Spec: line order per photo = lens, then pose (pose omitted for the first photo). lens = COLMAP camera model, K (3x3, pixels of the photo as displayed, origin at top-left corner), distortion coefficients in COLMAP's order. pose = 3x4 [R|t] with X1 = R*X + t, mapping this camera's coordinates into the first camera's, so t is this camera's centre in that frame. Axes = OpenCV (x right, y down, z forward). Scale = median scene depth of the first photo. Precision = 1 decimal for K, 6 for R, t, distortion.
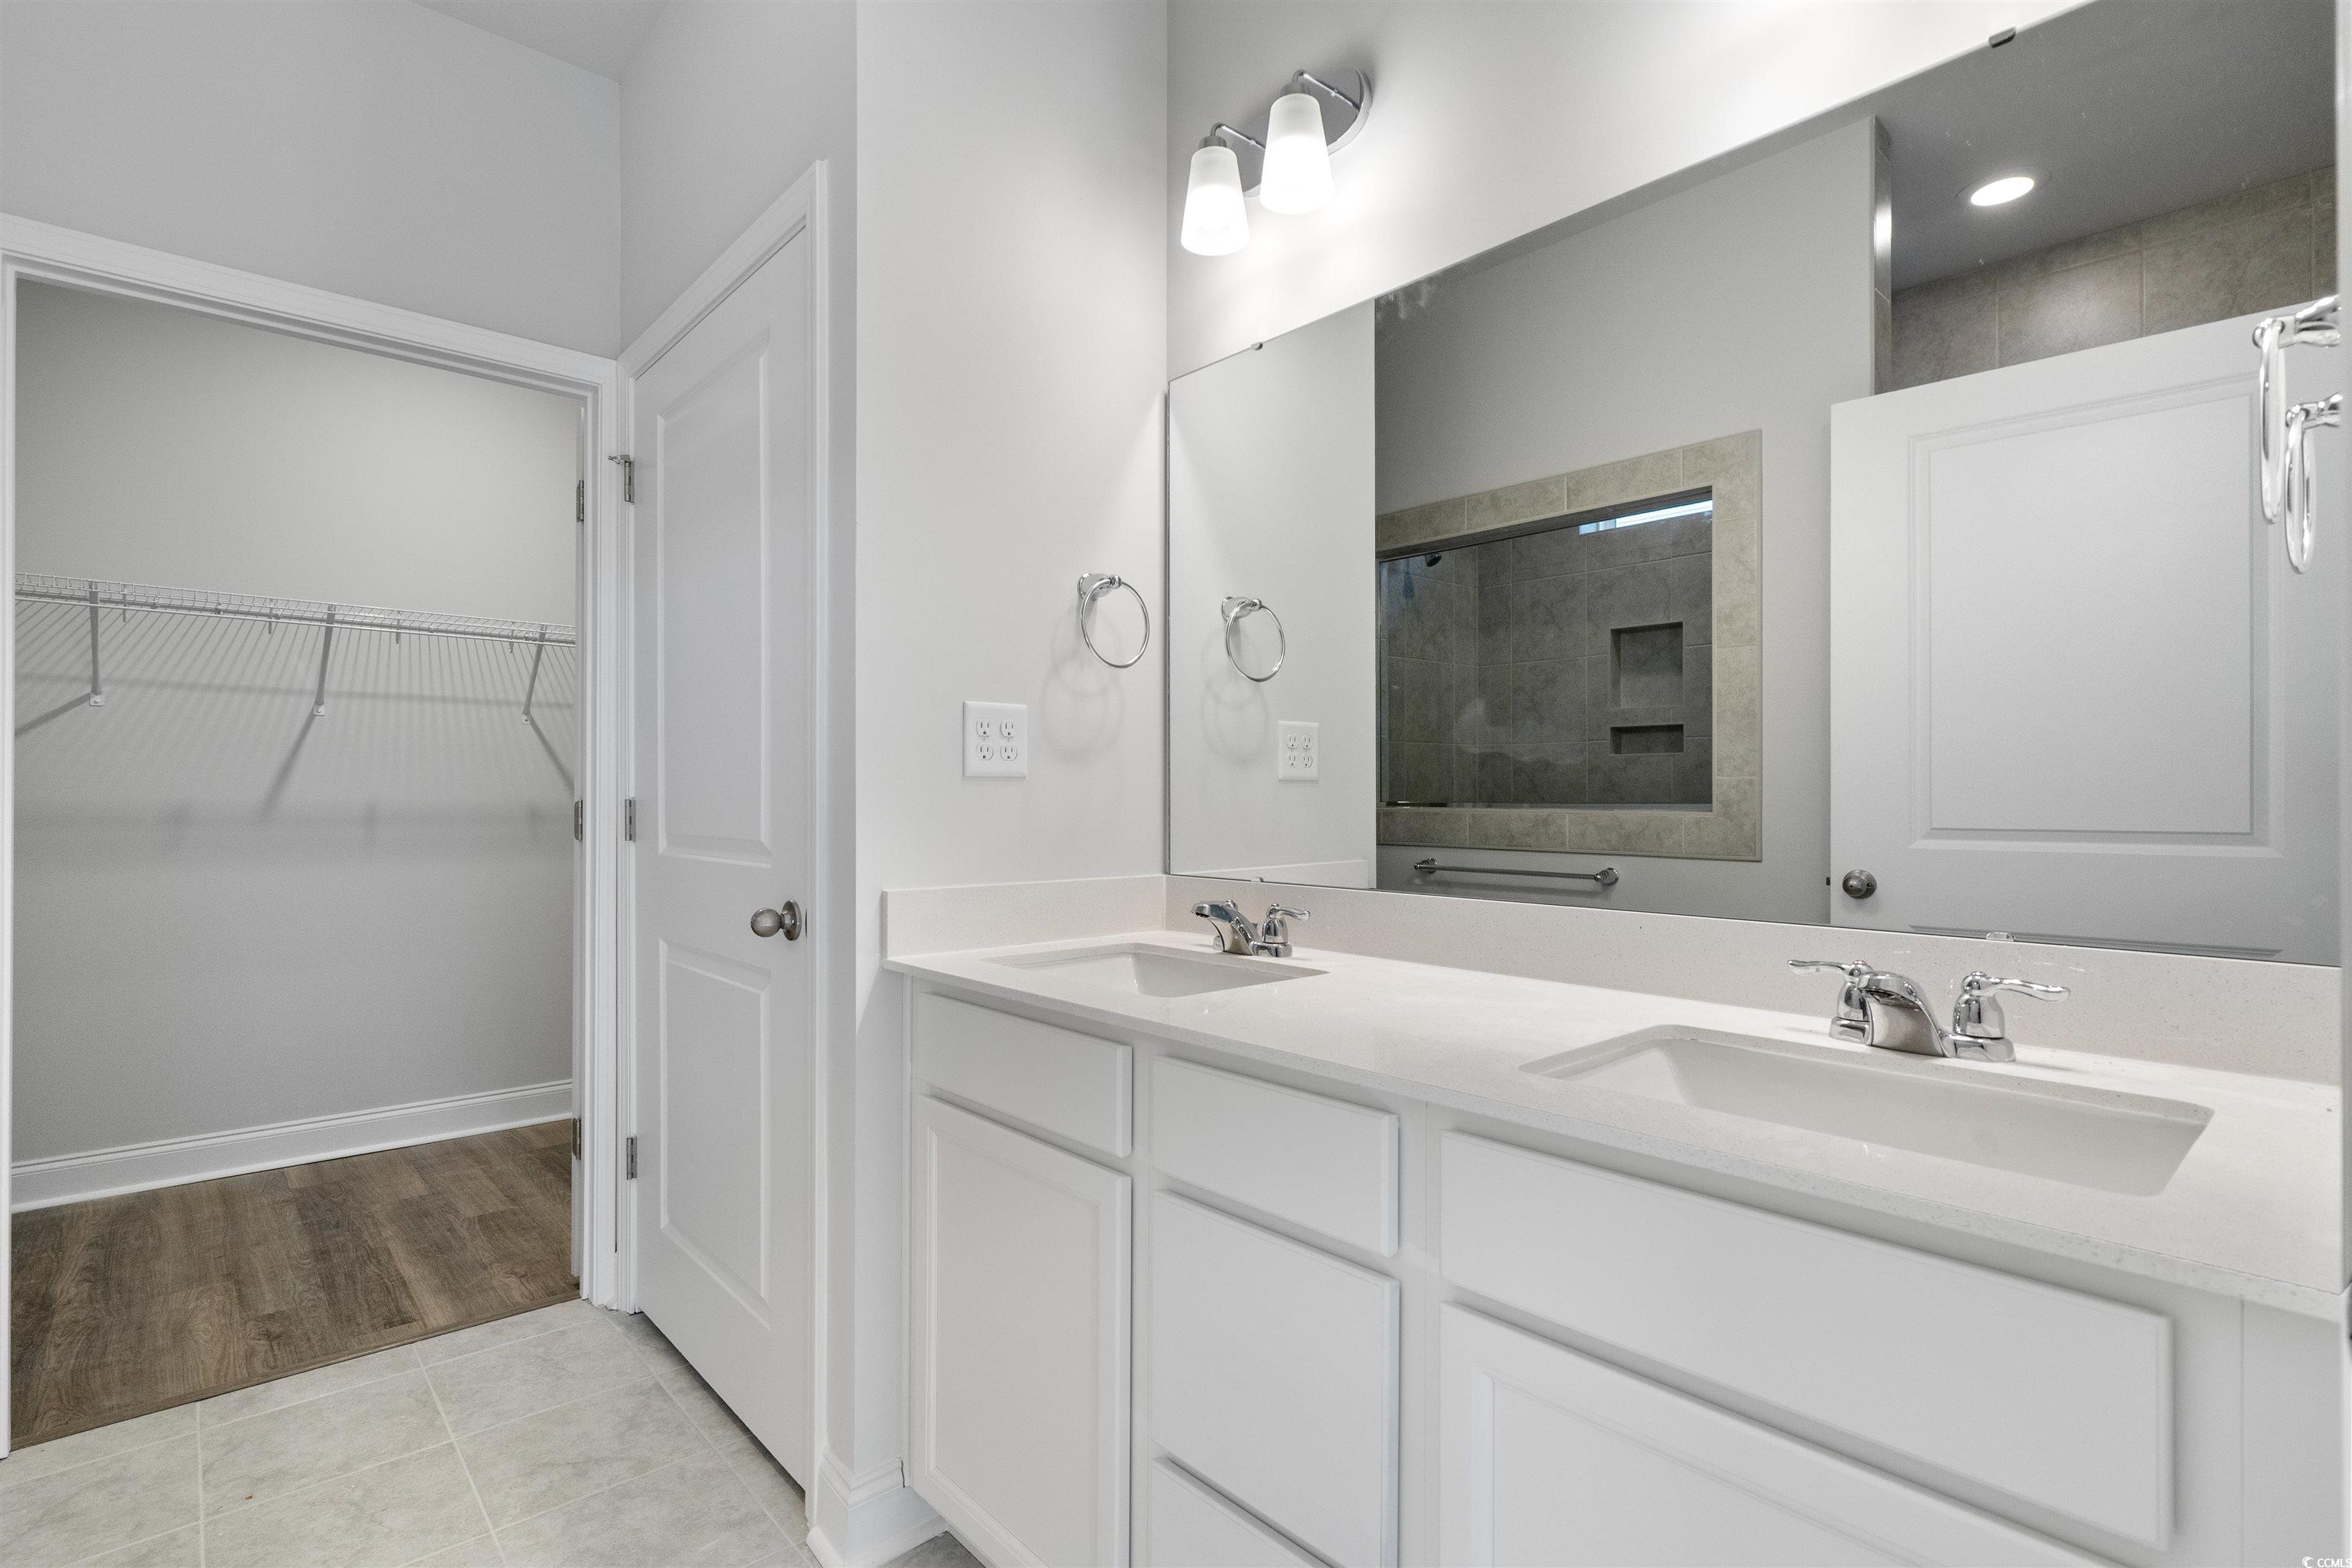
lens RADIAL K [[1128.4, 0, 1162.1], [0, 1128.4, 790.8], [0, 0, 1]] dist [-0.005401, 0.001343]
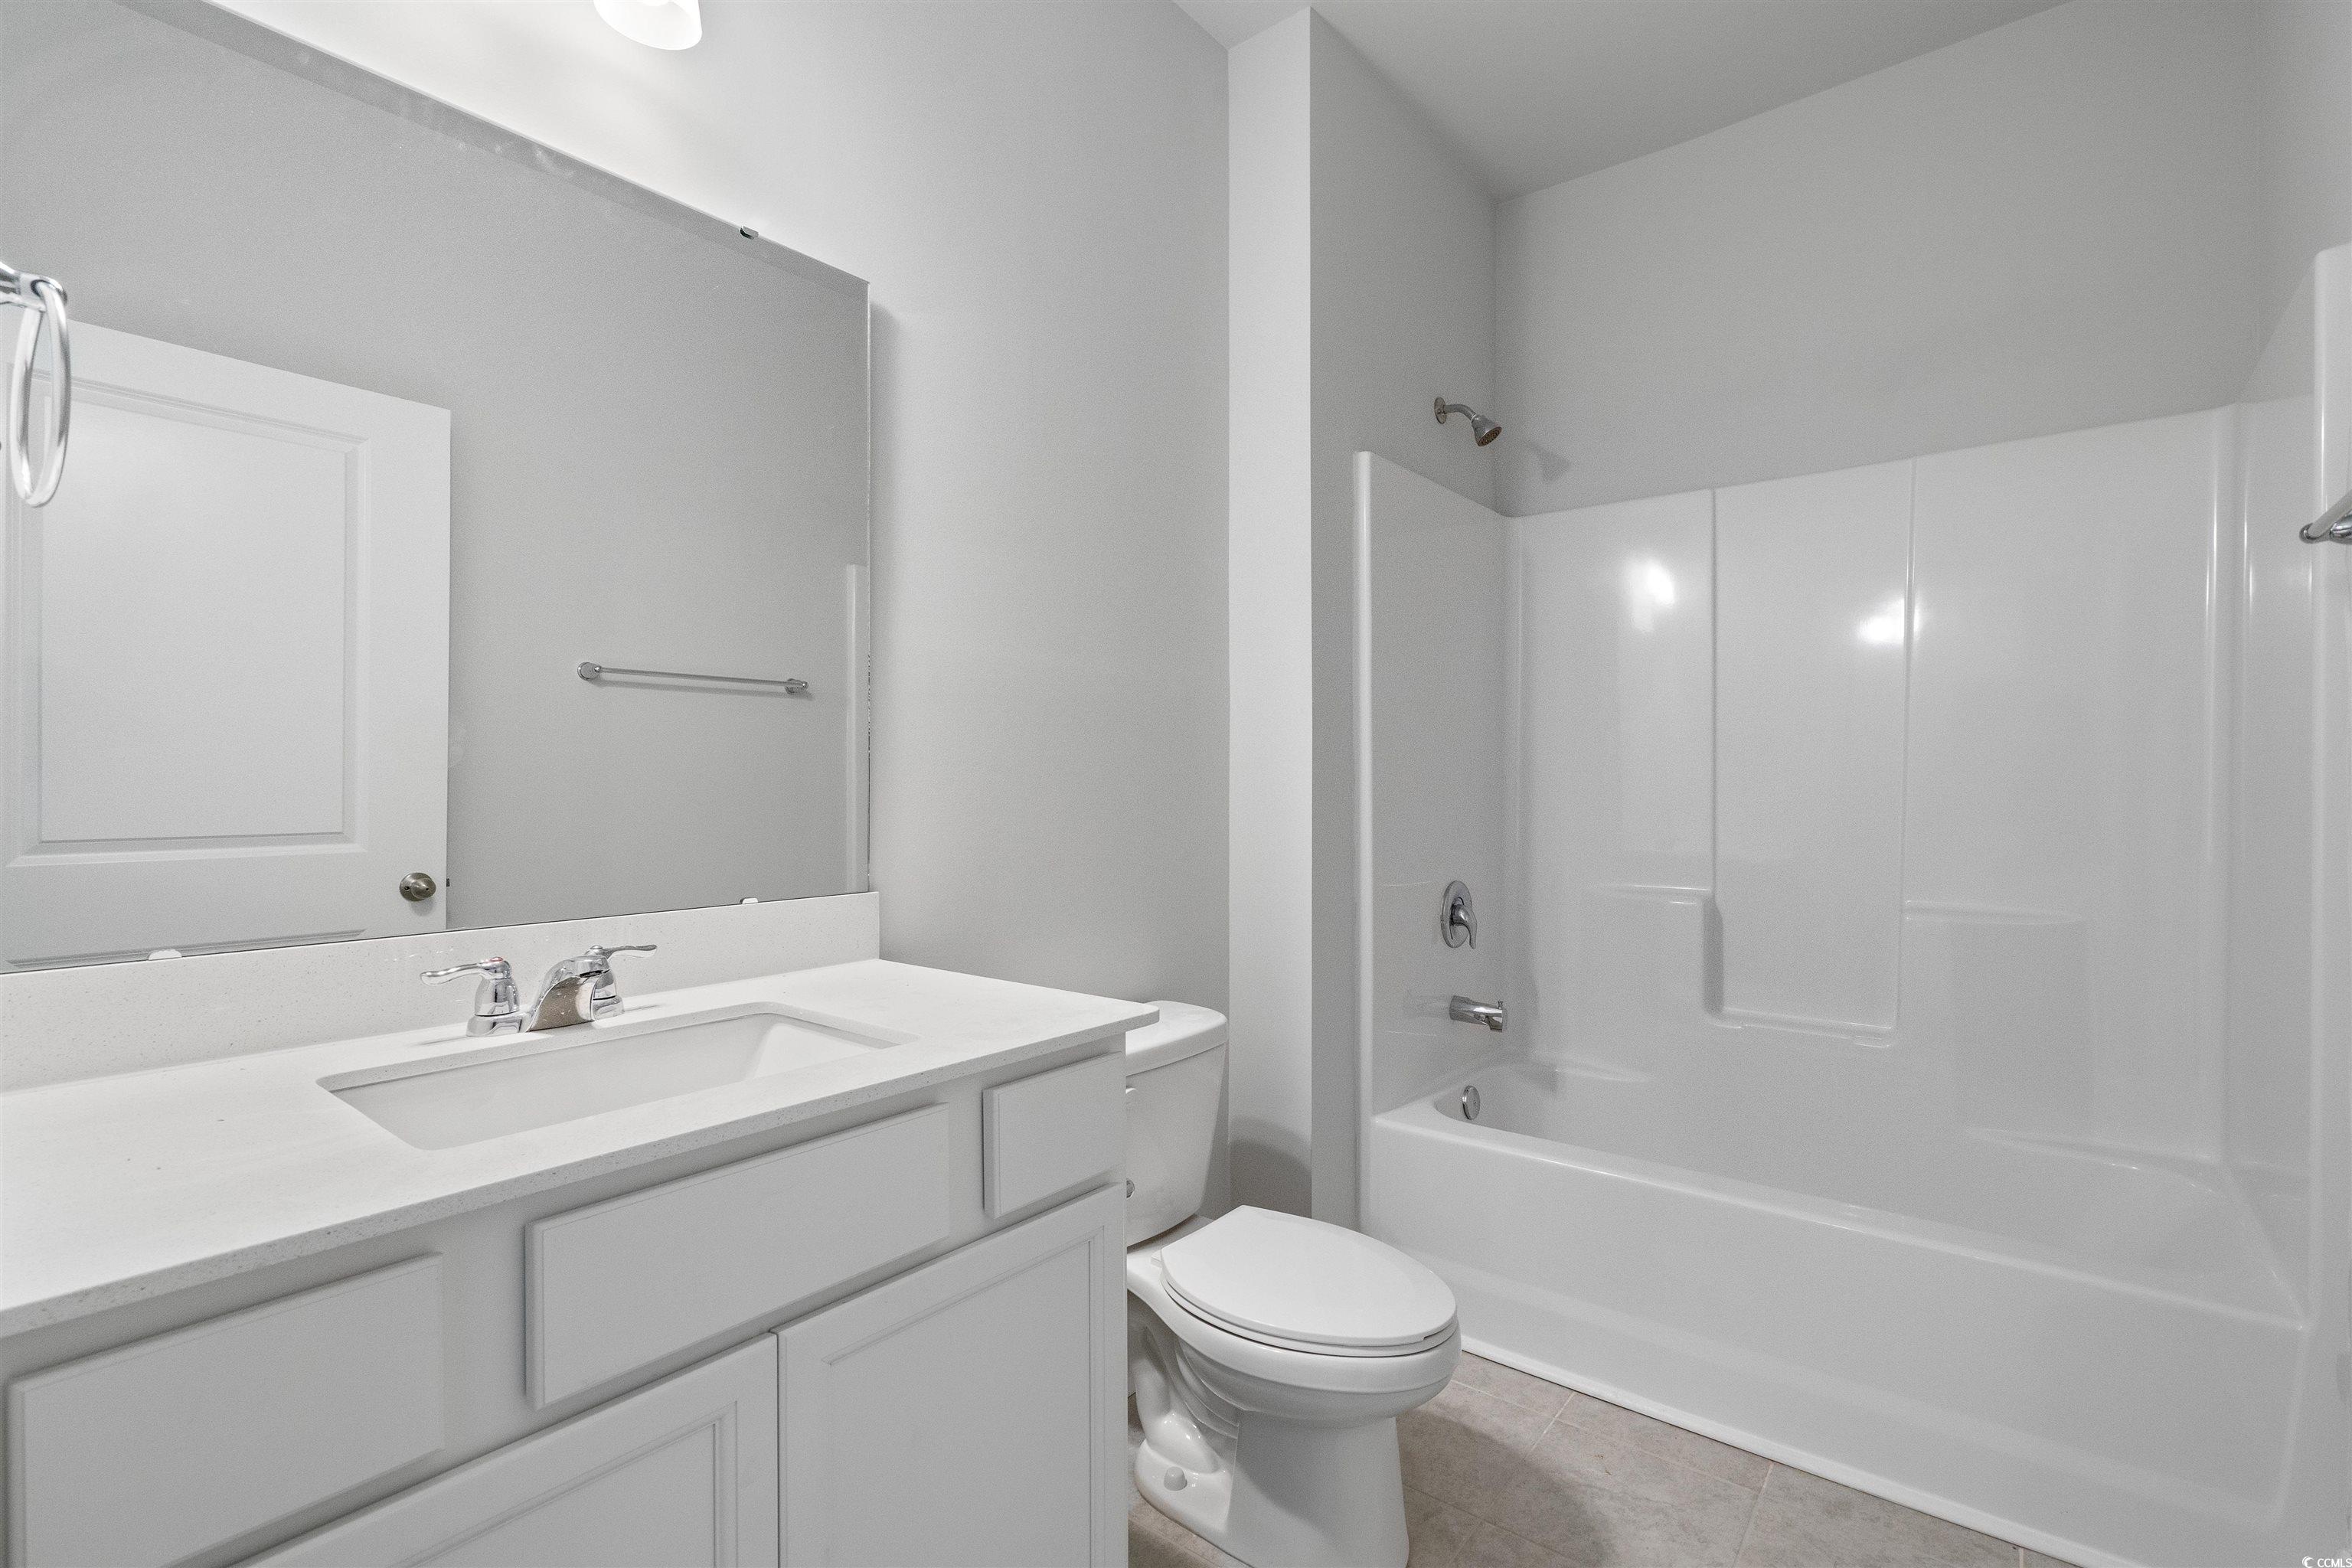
lens RADIAL K [[1069.5, 0, 1176.8], [0, 1069.5, 791.6], [0, 0, 1]] dist [-0.001813, -0.000309]
pose [[-0.234413, 0.008114, 0.972103, -0.456148], [0.003711, 0.999965, -0.007451, 0.008943], [-0.972130, 0.001861, -0.234435, 0.593082]]
